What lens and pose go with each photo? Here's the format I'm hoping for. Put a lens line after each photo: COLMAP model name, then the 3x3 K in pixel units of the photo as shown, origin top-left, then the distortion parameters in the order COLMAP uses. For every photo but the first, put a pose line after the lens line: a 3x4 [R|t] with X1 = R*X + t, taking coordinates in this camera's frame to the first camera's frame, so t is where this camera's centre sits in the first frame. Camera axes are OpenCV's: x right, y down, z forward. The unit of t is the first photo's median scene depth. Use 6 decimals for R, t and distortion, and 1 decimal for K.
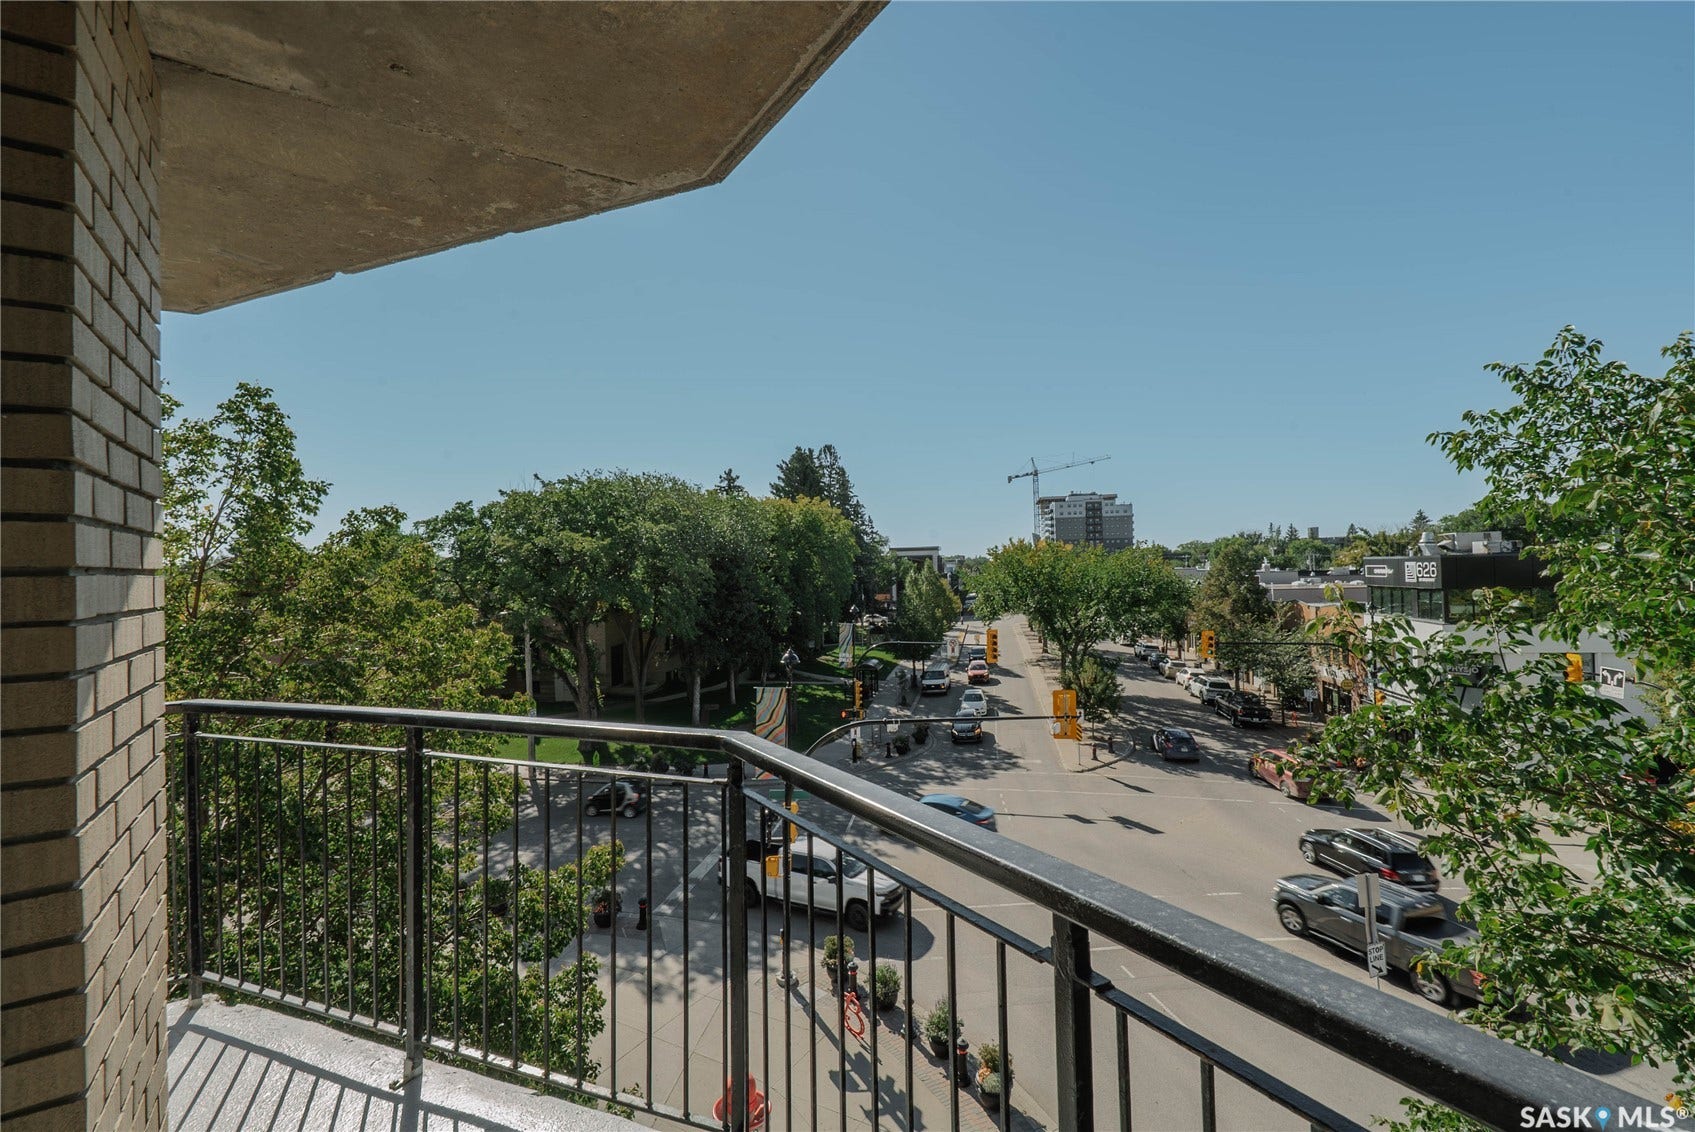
lens RADIAL K [[785.9, 0, 871.7], [0, 785.9, 539.6], [0, 0, 1]] dist [0.001137, 0.003287]
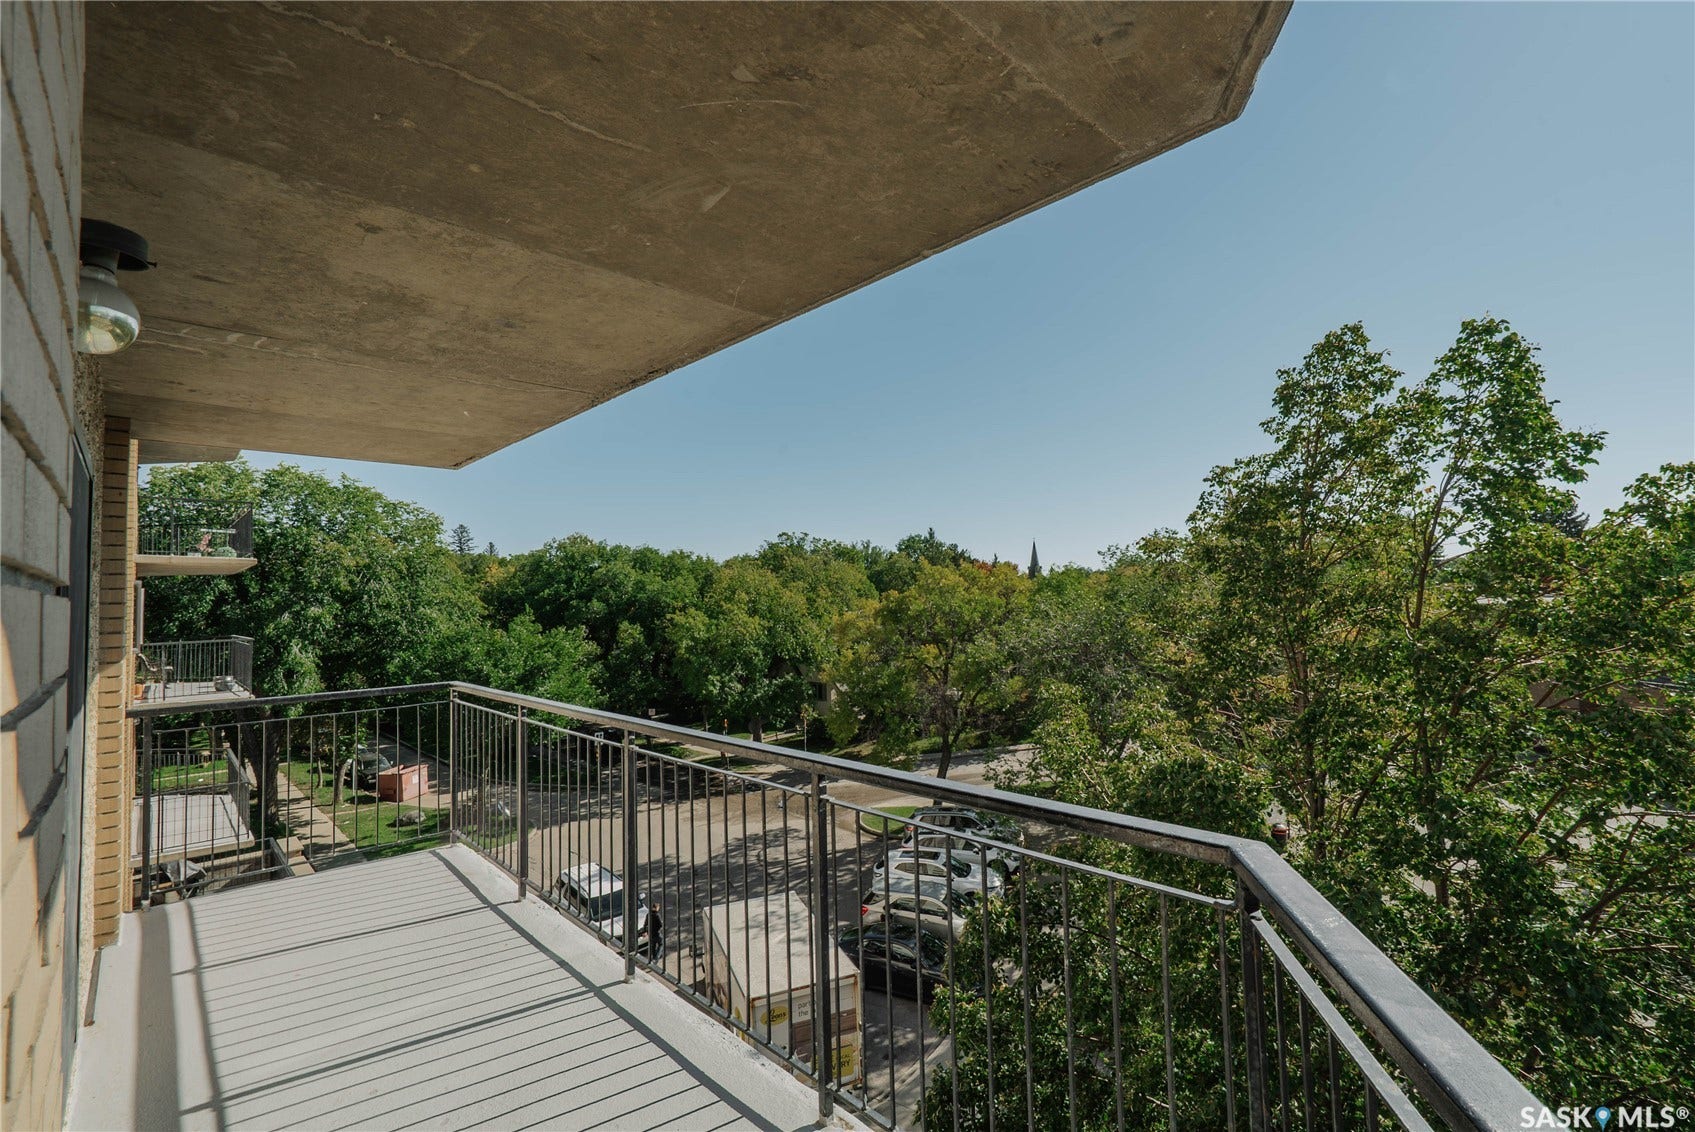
lens RADIAL K [[785.9, 0, 855.1], [0, 785.9, 566.3], [0, 0, 1]] dist [0.001137, 0.003287]
pose [[0.163888, -0.015354, -0.986360, -0.049449], [0.061409, 0.998098, -0.005333, 0.001286], [0.984566, -0.059697, 0.164519, 0.091353]]
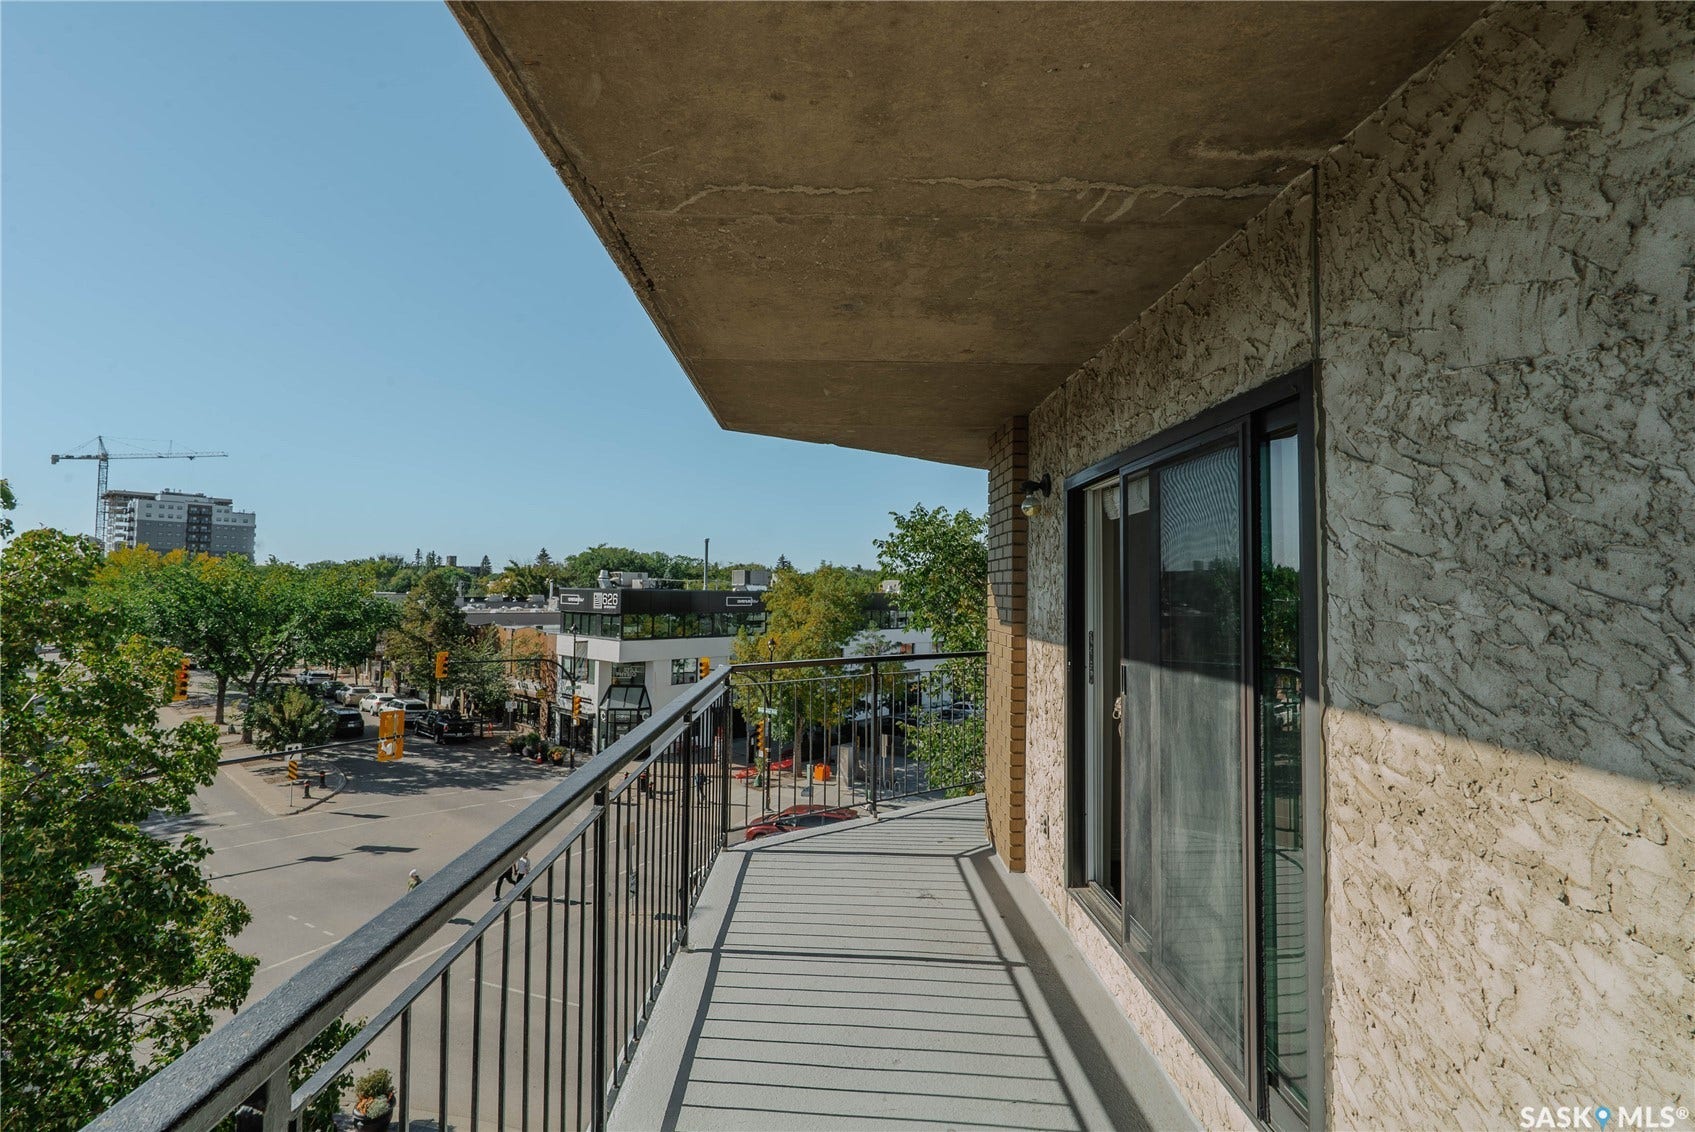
lens RADIAL K [[785.9, 0, 843.5], [0, 785.9, 551.7], [0, 0, 1]] dist [0.001137, 0.003287]
pose [[0.525041, 0.075938, 0.847683, -0.286742], [-0.061516, 0.996792, -0.051194, 0.004973], [-0.848851, -0.025268, 0.528028, -0.007586]]
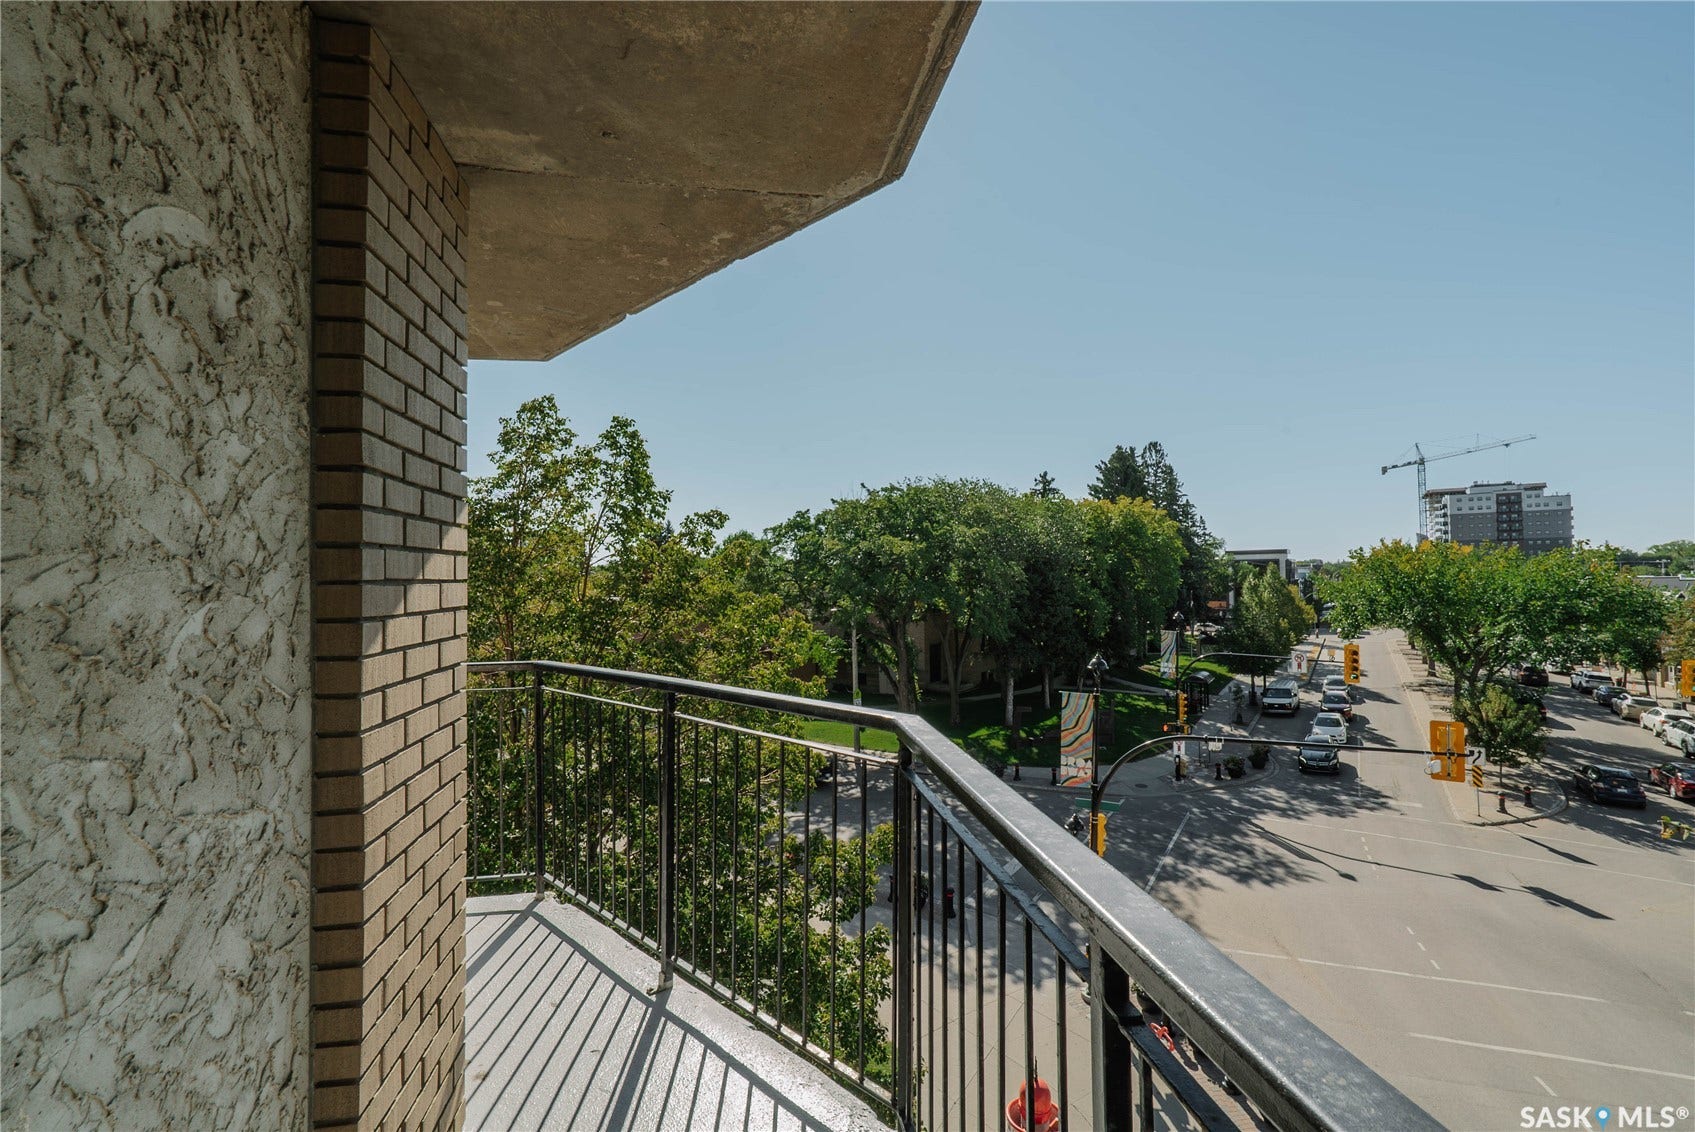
lens RADIAL K [[785.9, 0, 874.3], [0, 785.9, 540.8], [0, 0, 1]] dist [0.001137, 0.003287]
pose [[0.918356, -0.008710, -0.395660, 0.022502], [0.007108, 0.999960, -0.005514, 0.002894], [0.395692, 0.002251, 0.918381, 0.005669]]
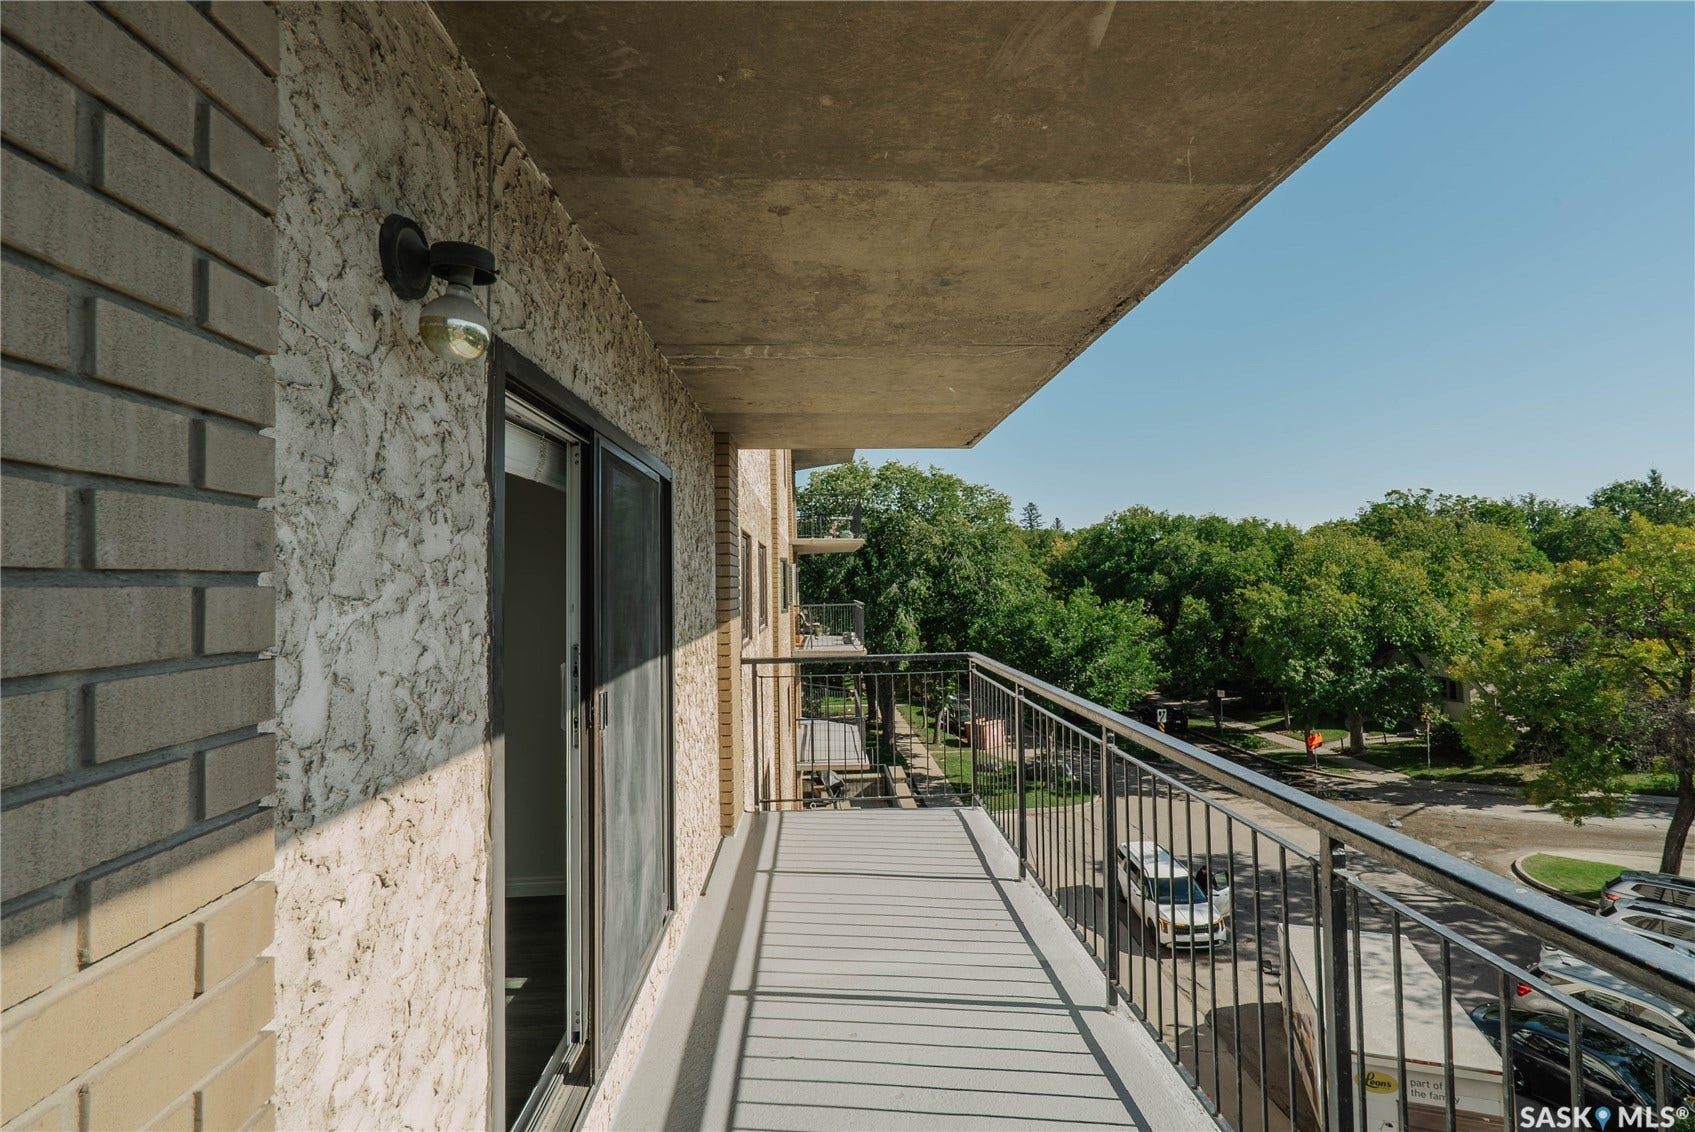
lens RADIAL K [[785.9, 0, 837.4], [0, 785.9, 564.6], [0, 0, 1]] dist [0.001137, 0.003287]
pose [[-0.518455, 0.017921, -0.854917, -0.072416], [0.068975, 0.997399, -0.020921, 0.002032], [0.852319, -0.069815, -0.518343, 0.104101]]
